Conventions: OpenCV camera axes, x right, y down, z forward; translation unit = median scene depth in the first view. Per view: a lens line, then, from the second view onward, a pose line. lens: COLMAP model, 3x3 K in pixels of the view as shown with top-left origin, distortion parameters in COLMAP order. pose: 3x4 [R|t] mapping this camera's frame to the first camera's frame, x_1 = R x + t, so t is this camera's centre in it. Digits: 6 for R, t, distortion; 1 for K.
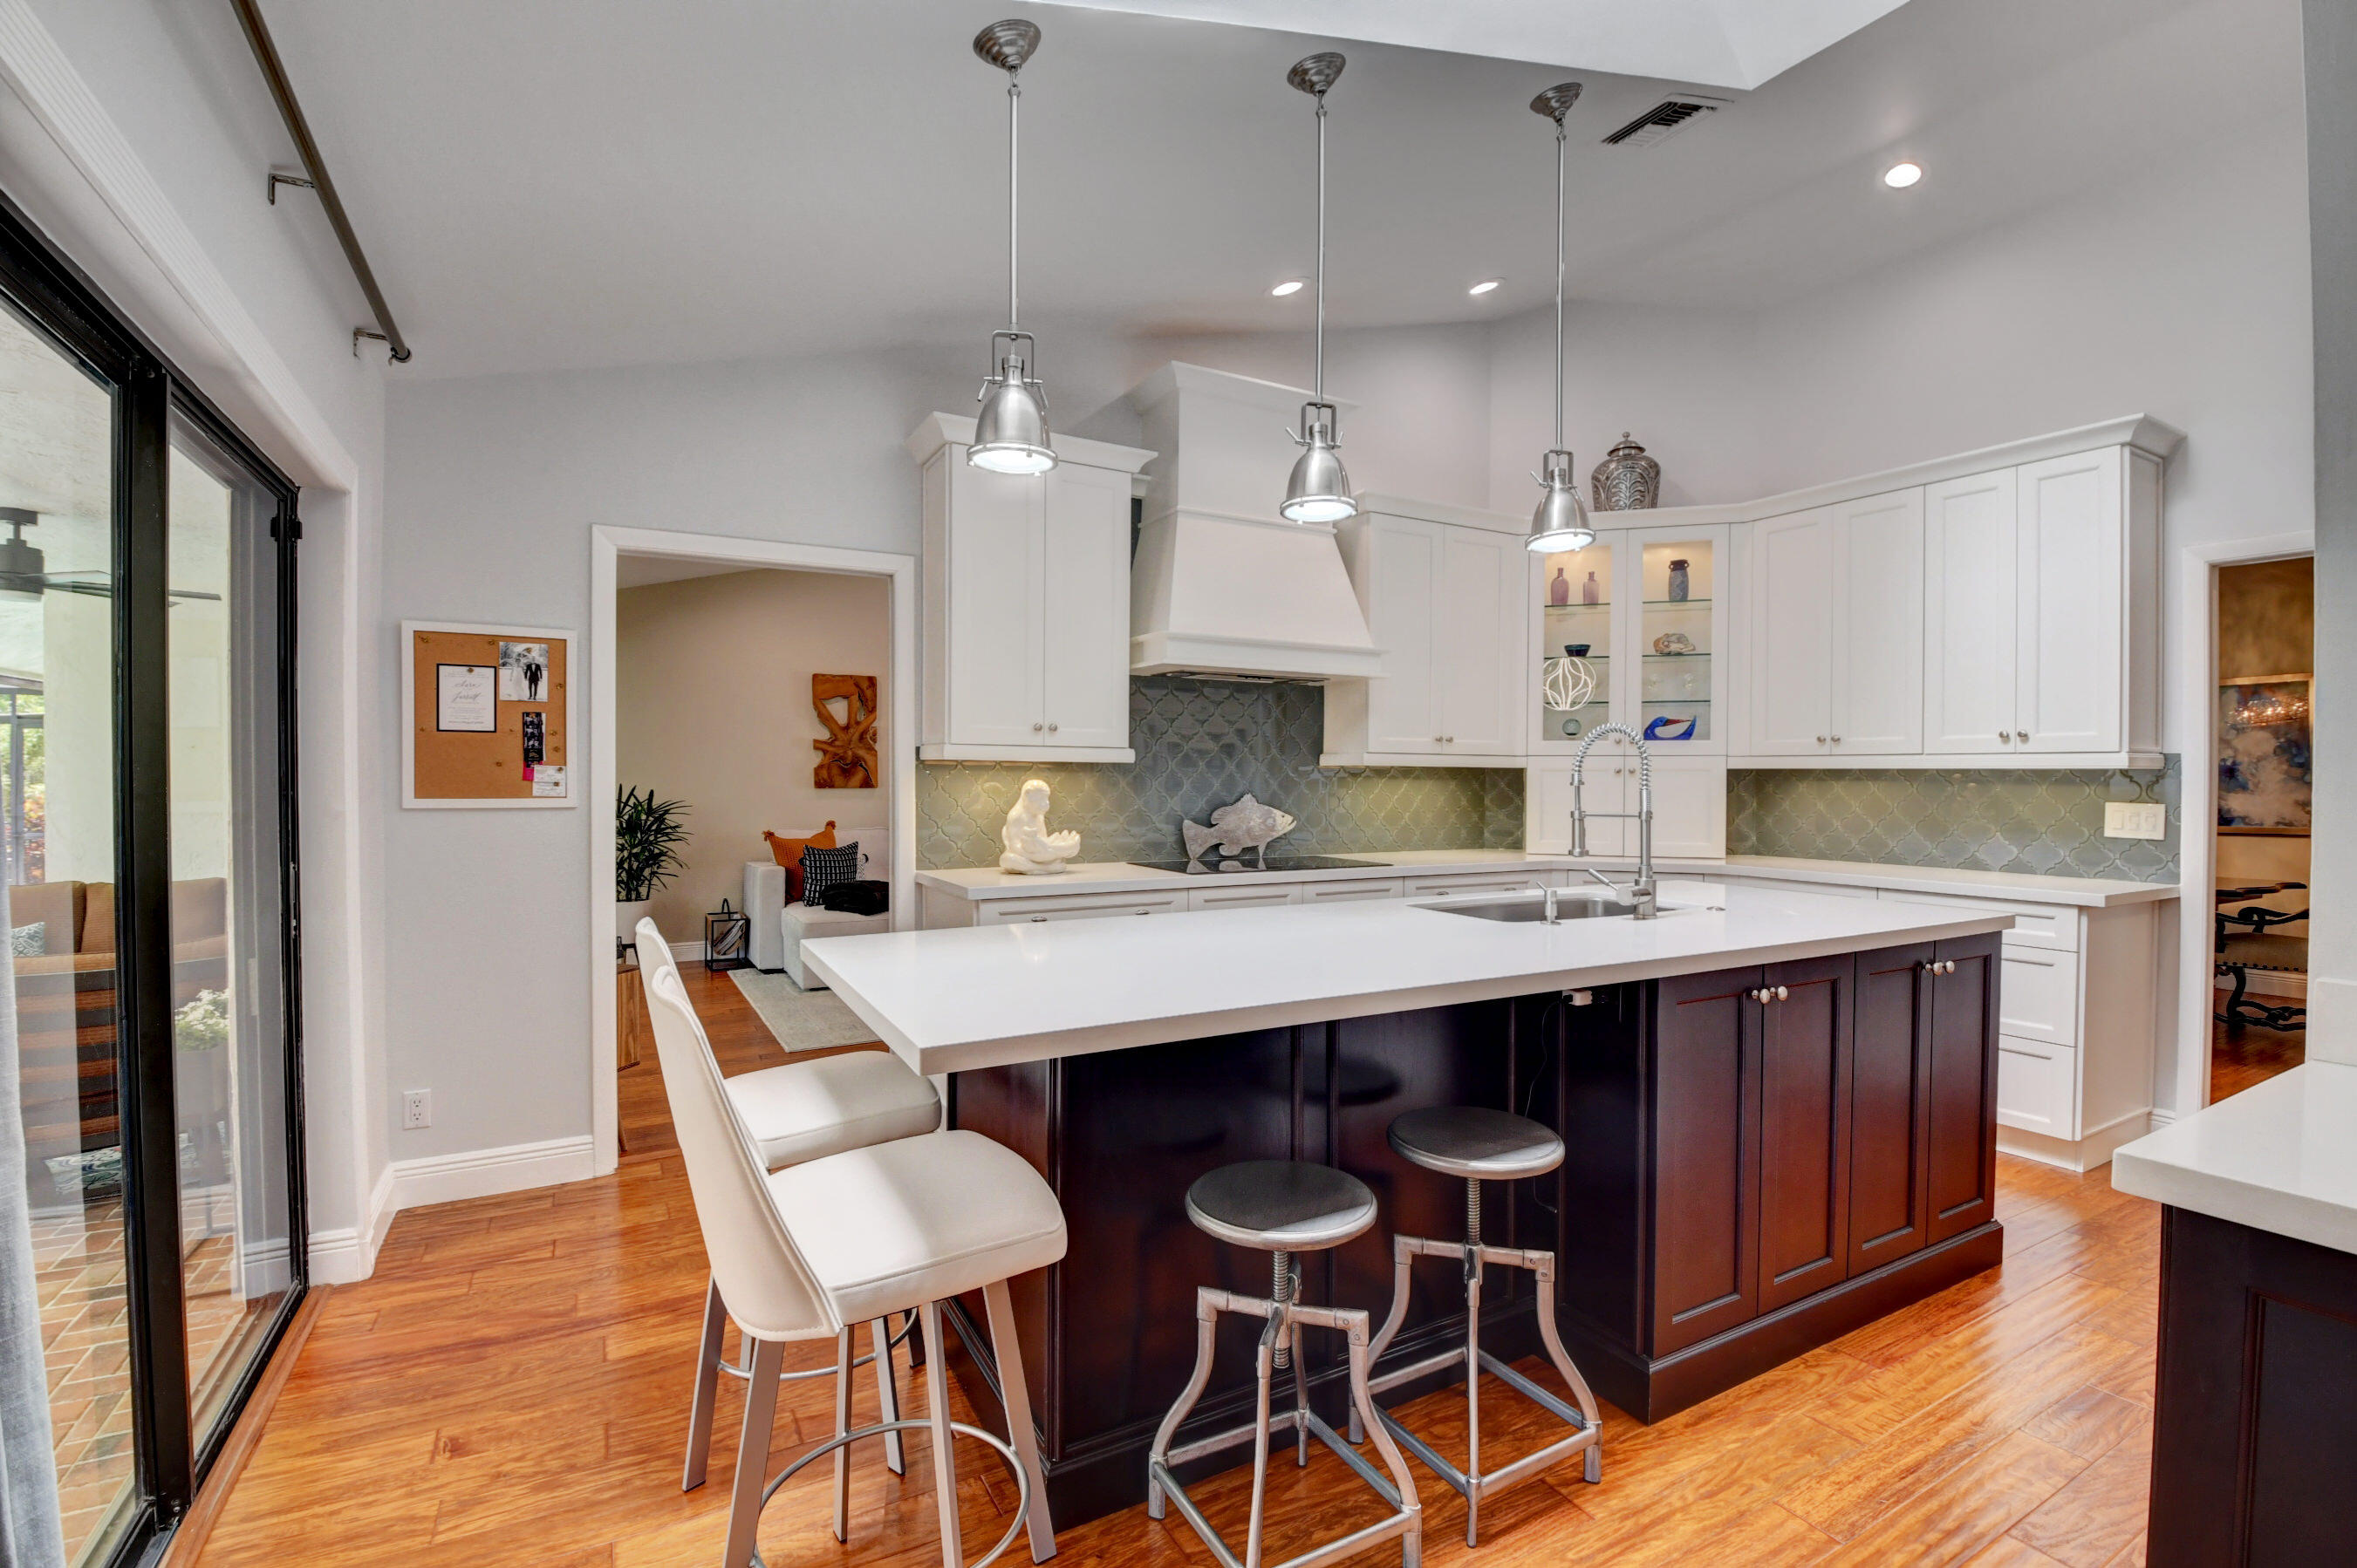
lens RADIAL K [[1058.1, 0, 1177.6], [0, 1058.1, 789.4], [0, 0, 1]] dist [-0.000925, -0.013329]
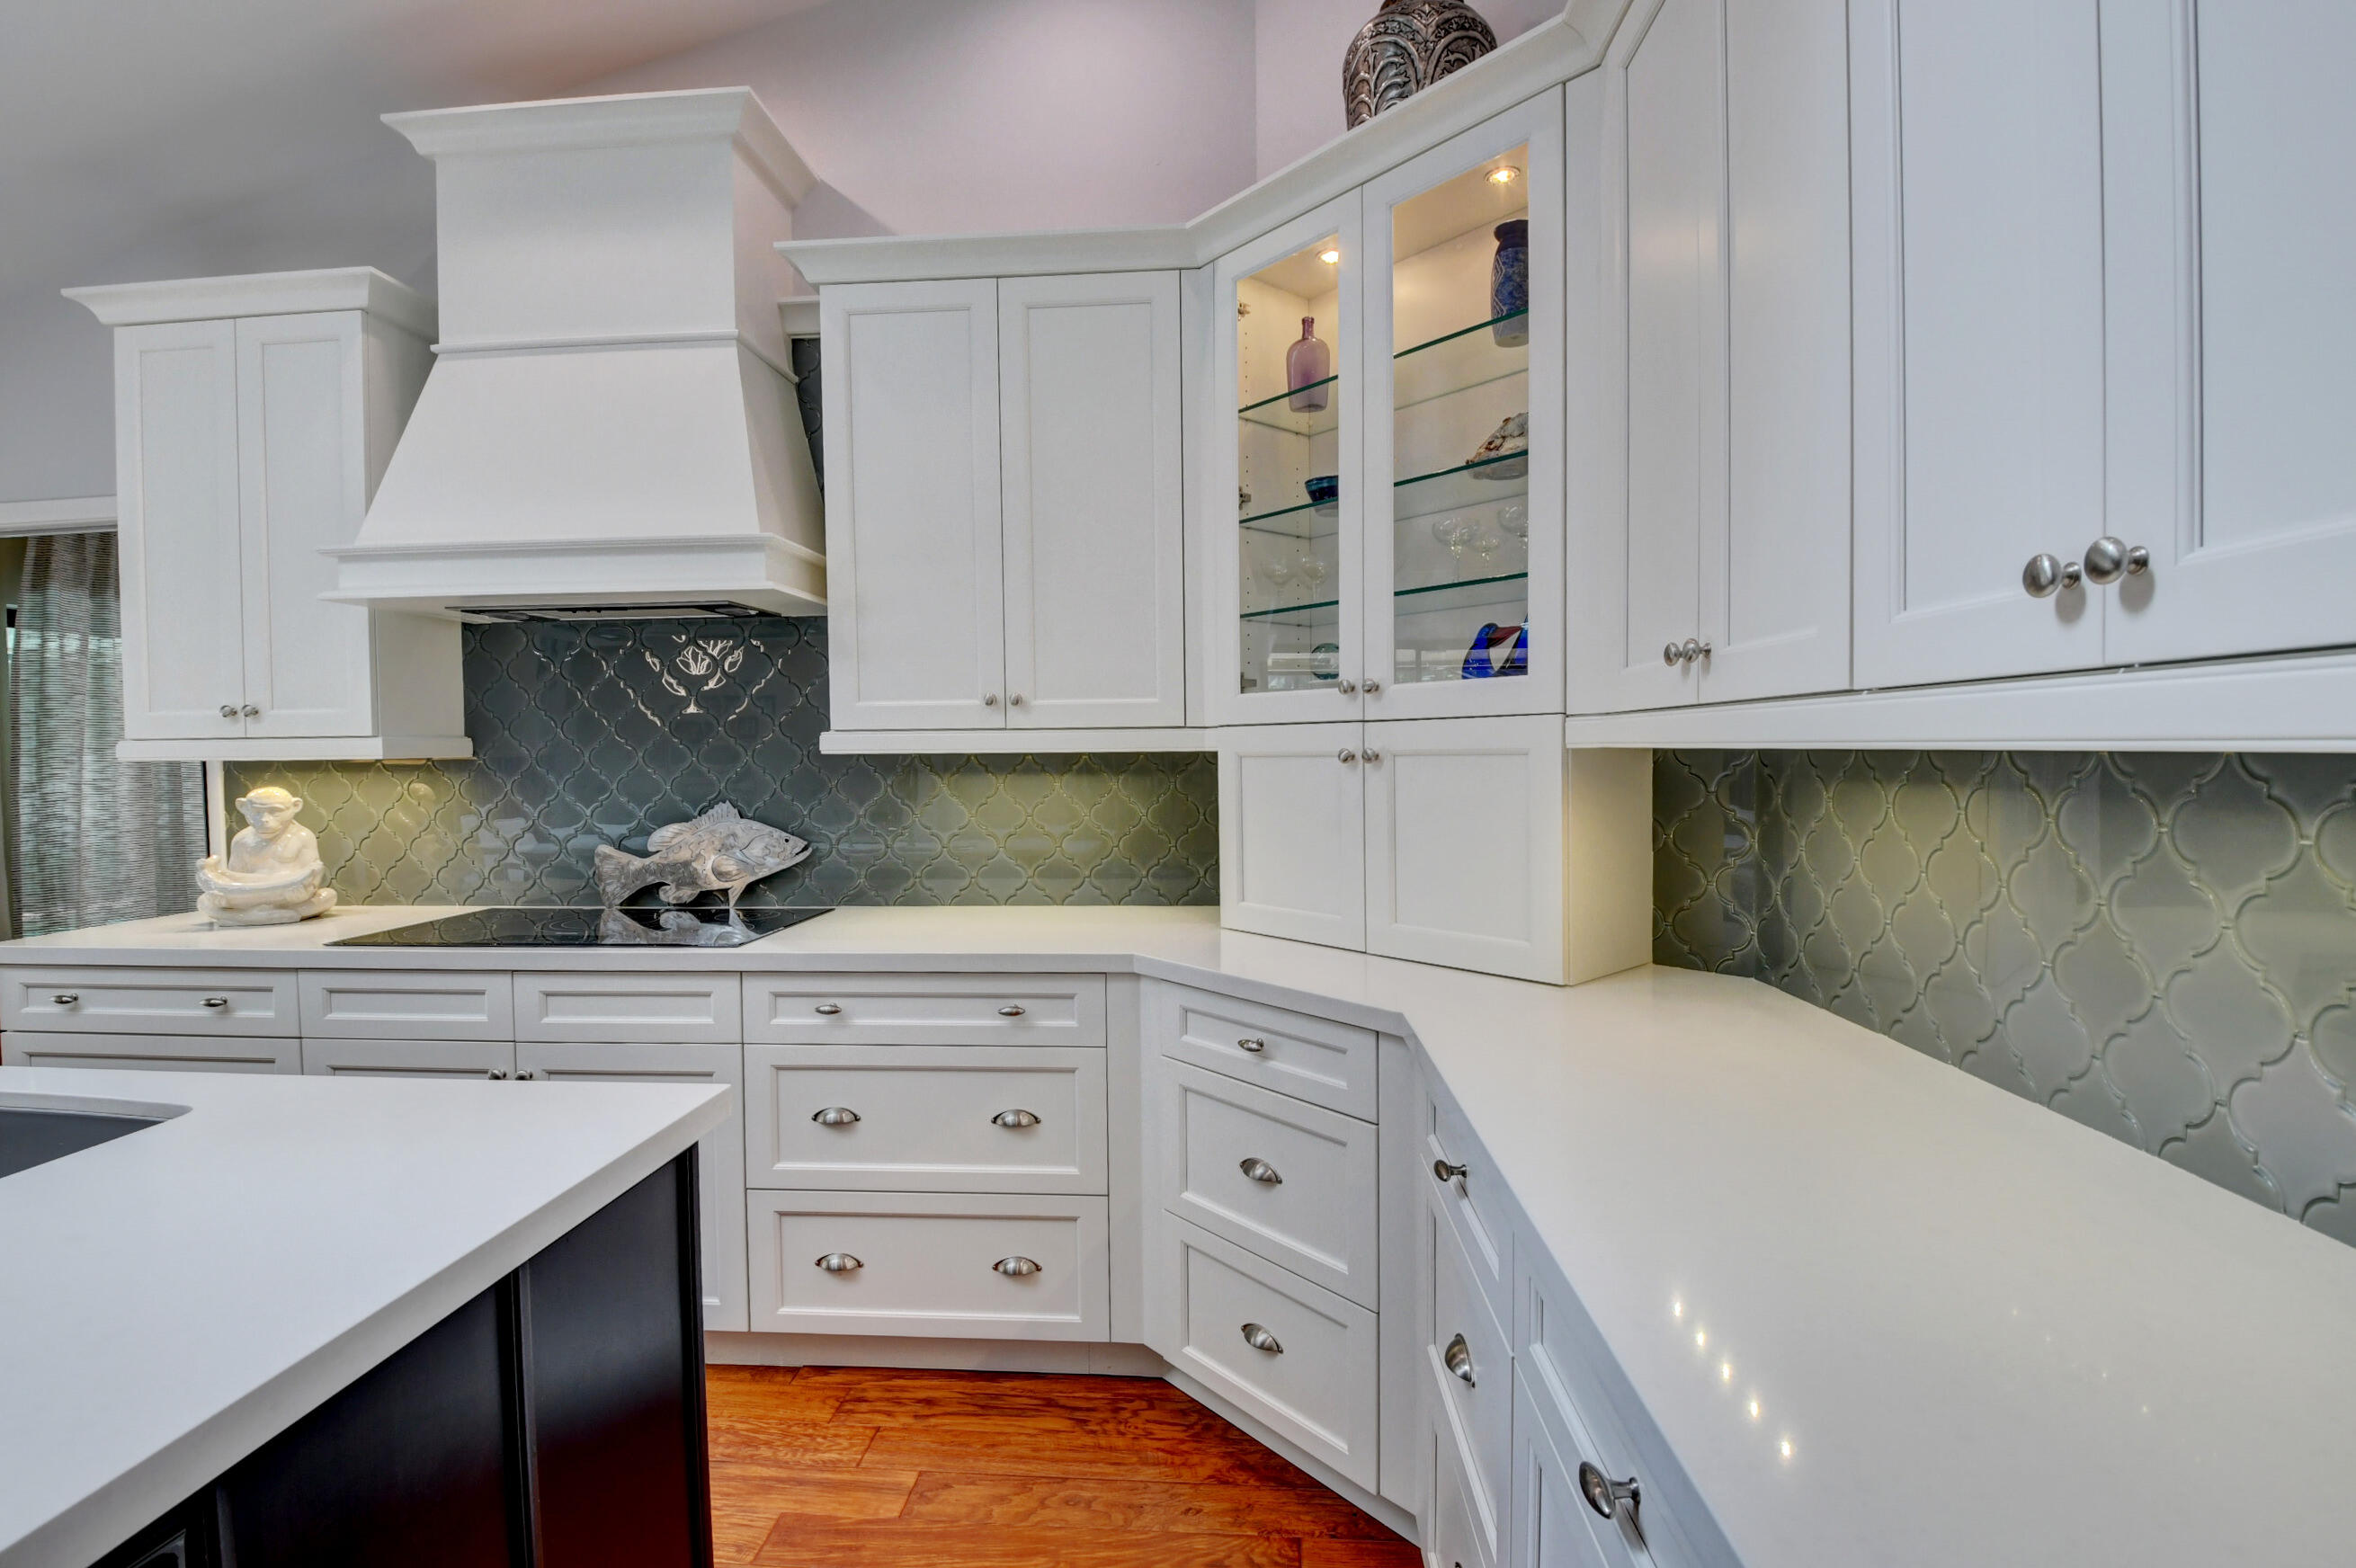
lens RADIAL K [[1057.7, 0, 1177.5], [0, 1057.7, 780.4], [0, 0, 1]] dist [-0.000925, -0.013329]
pose [[0.841793, 0.002849, -0.539794, 0.616708], [0.009344, 0.999759, 0.019848, -0.018140], [0.539720, -0.021751, 0.841563, 0.628712]]
